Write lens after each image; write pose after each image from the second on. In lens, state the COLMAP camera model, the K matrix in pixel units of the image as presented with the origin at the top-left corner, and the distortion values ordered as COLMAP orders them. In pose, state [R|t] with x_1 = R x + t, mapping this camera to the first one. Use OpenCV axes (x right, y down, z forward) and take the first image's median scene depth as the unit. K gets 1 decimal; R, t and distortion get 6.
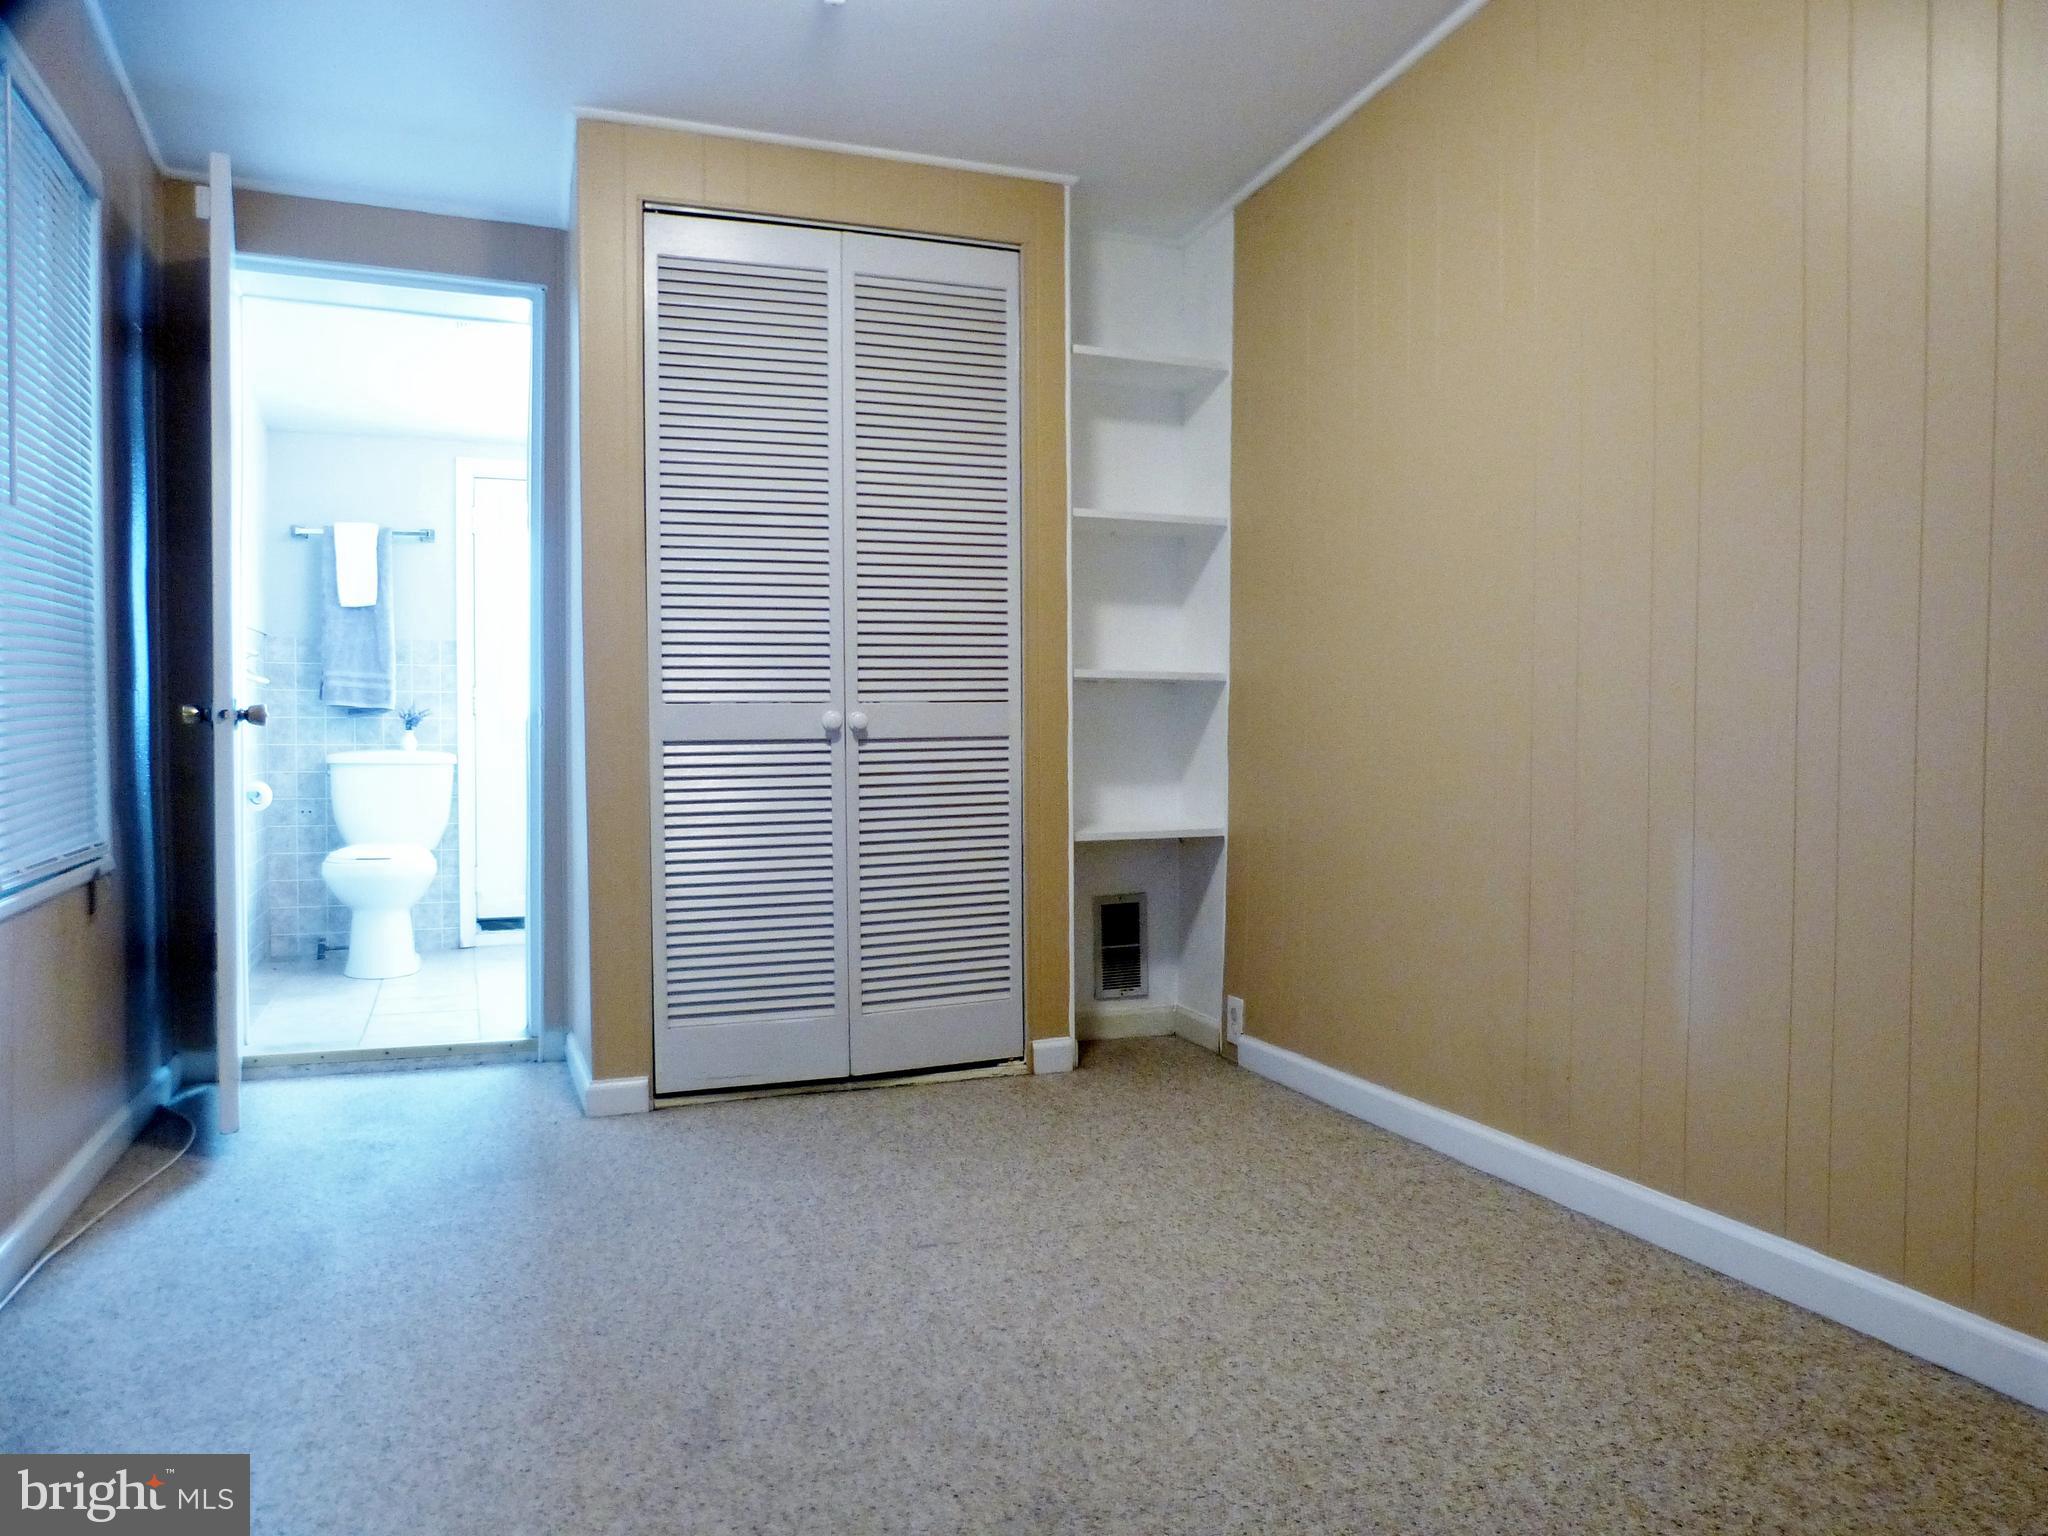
lens RADIAL K [[1485.8, 0, 1036.9], [0, 1485.8, 759.6], [0, 0, 1]] dist [-0.049092, 0.035268]
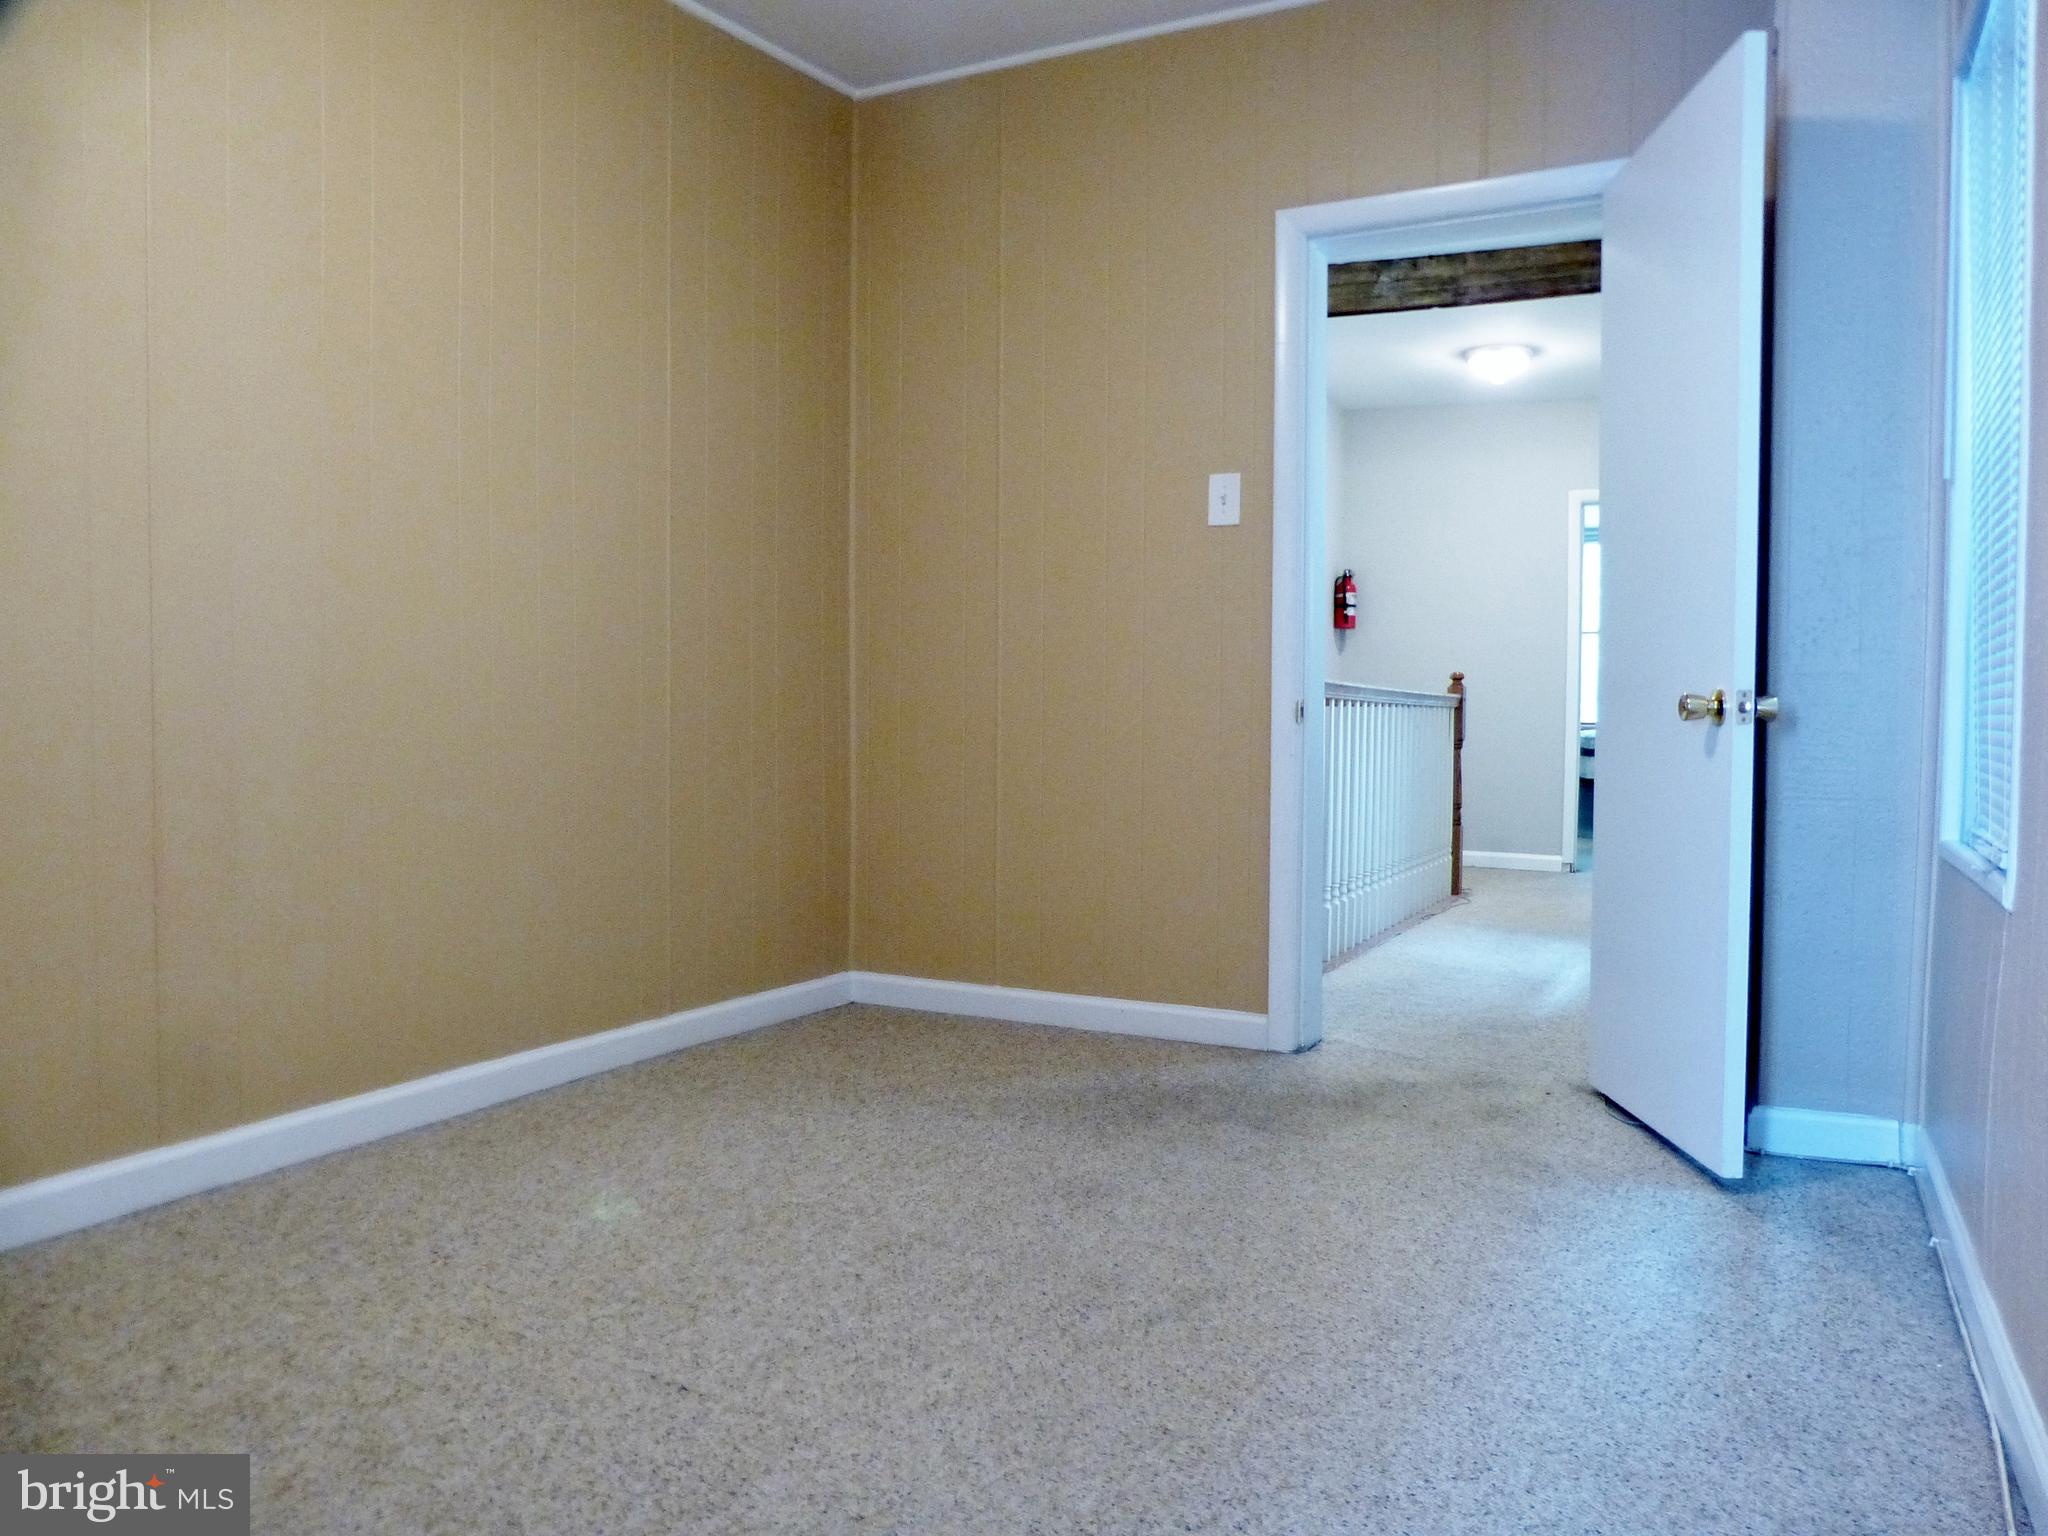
lens RADIAL K [[1485.8, 0, 1024.3], [0, 1485.8, 768.6], [0, 0, 1]] dist [-0.049092, 0.035268]
pose [[-0.675846, -0.029776, 0.736441, -0.464596], [0.005852, 0.998935, 0.045760, 0.003875], [-0.737019, 0.035237, -0.674952, 0.900351]]
